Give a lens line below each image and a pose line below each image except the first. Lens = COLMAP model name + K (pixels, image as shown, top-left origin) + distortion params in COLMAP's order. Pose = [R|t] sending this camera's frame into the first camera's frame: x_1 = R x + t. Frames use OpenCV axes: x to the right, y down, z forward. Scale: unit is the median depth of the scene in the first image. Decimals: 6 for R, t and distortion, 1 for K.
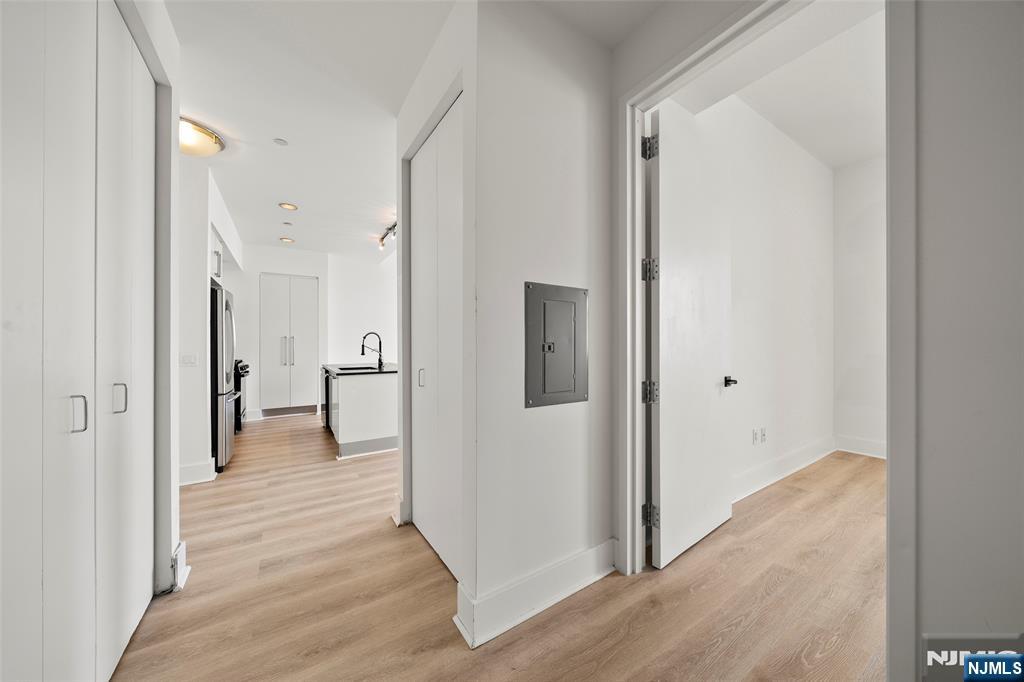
lens RADIAL K [[354.6, 0, 515.1], [0, 354.6, 339.7], [0, 0, 1]] dist [-0.001065, 0.000209]
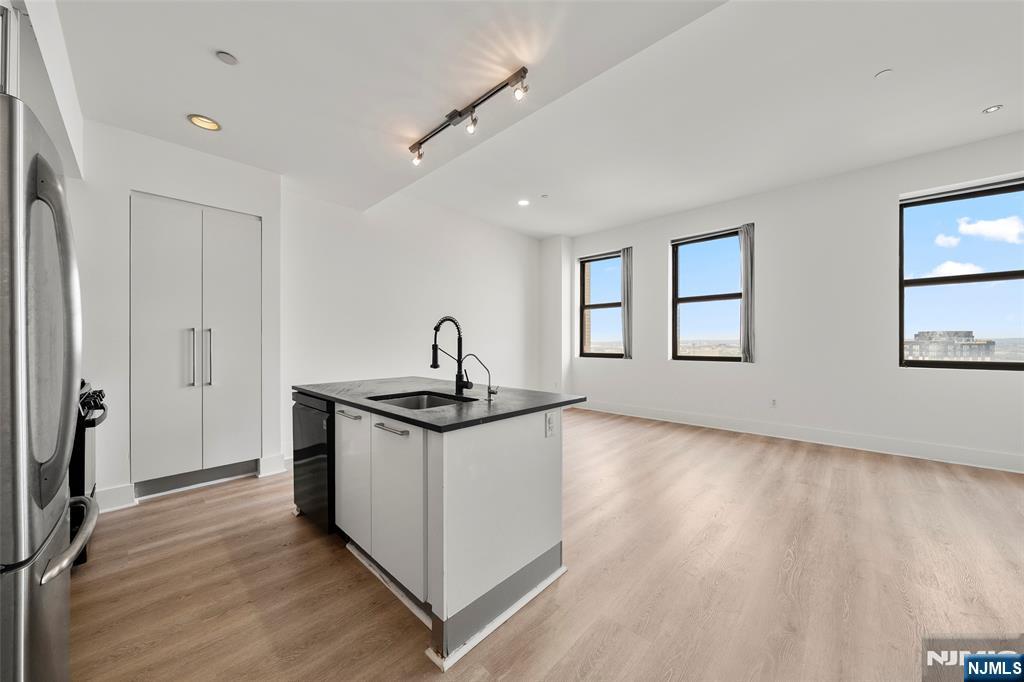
lens RADIAL K [[354.6, 0, 515.0], [0, 354.6, 342.4], [0, 0, 1]] dist [-0.001065, 0.000209]
pose [[0.969705, 0.002208, 0.244270, -0.419745], [-0.003689, 0.999977, 0.005607, 0.008068], [-0.244252, -0.006338, 0.969691, 0.518068]]
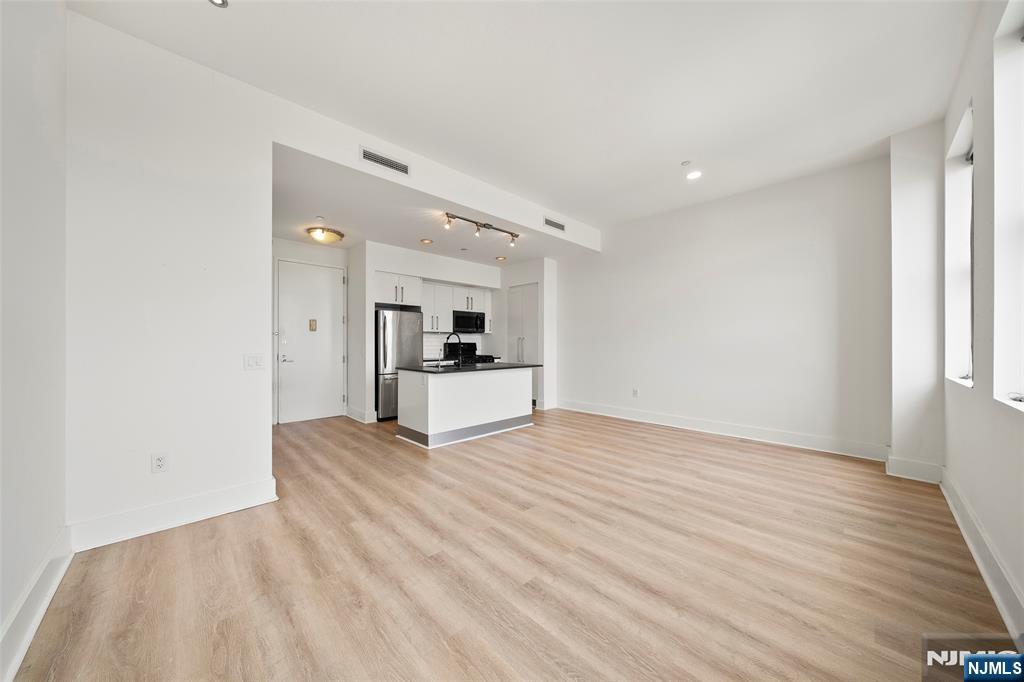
lens RADIAL K [[354.6, 0, 508.9], [0, 354.6, 340.6], [0, 0, 1]] dist [-0.001065, 0.000209]
pose [[0.192137, -0.004781, -0.981356, 0.652376], [0.004595, 0.999982, -0.003973, 0.006556], [0.981357, -0.003746, 0.192156, 0.930743]]
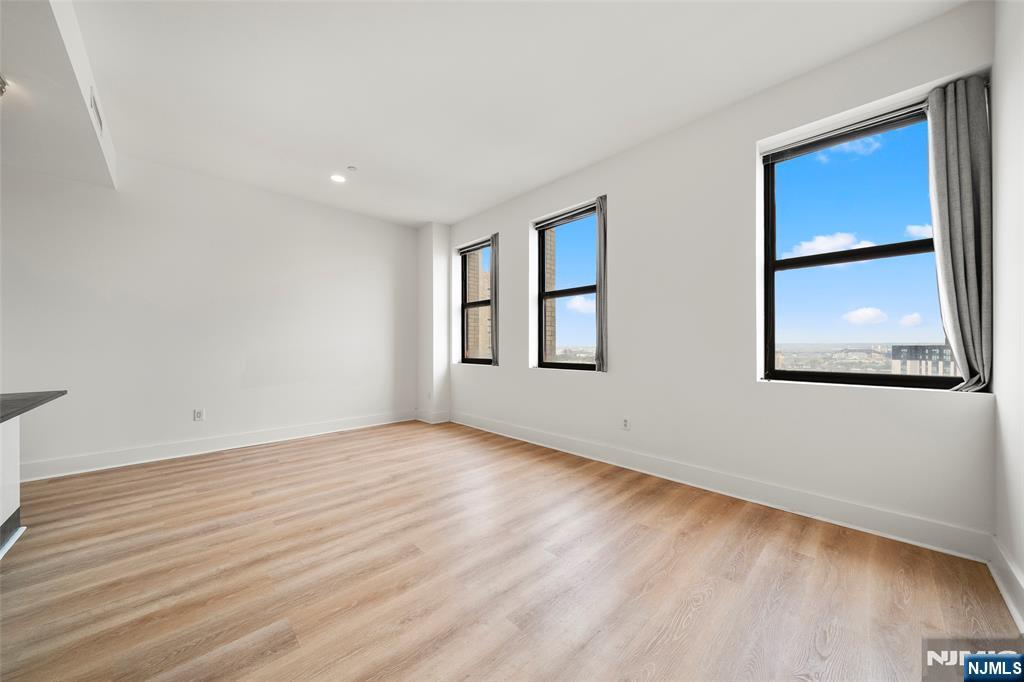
lens RADIAL K [[354.6, 0, 508.9], [0, 354.6, 345.3], [0, 0, 1]] dist [-0.001065, 0.000209]
pose [[0.981981, 0.000353, 0.188980, 0.124726], [-0.001519, 0.999981, 0.006027, 0.004721], [-0.188974, -0.006206, 0.981962, 0.592608]]
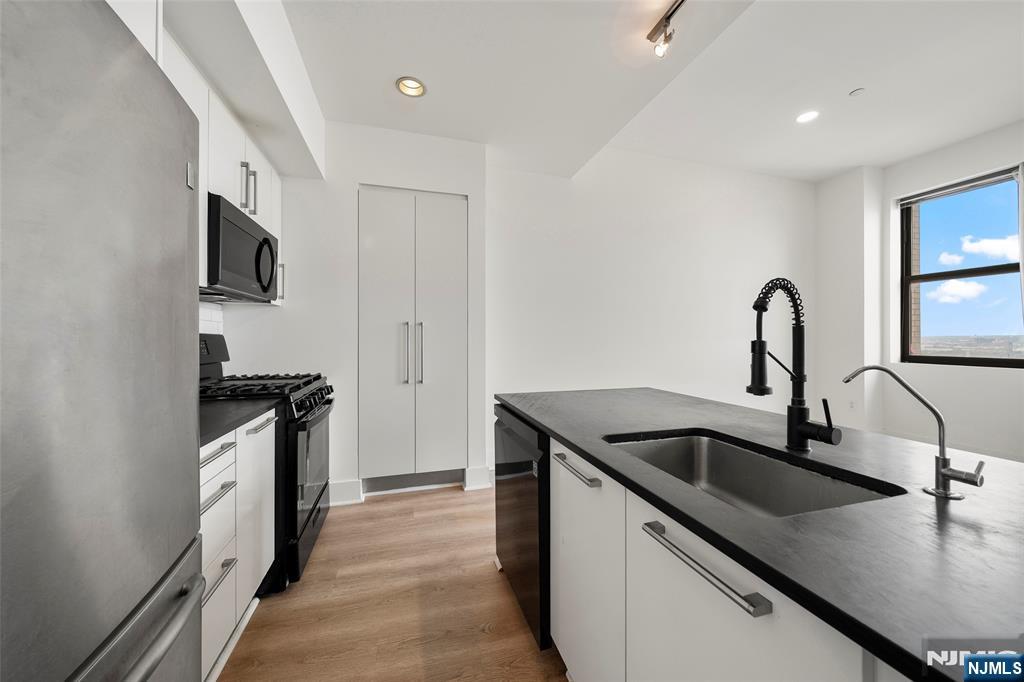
lens RADIAL K [[363.4, 0, 517.5], [0, 363.4, 339.3], [0, 0, 1]] dist [0.003613, 0.000214]
pose [[0.963250, 0.004385, -0.268571, -0.480022], [-0.001549, 0.999941, 0.010771, 0.010418], [0.268602, -0.009959, 0.963200, 0.731809]]
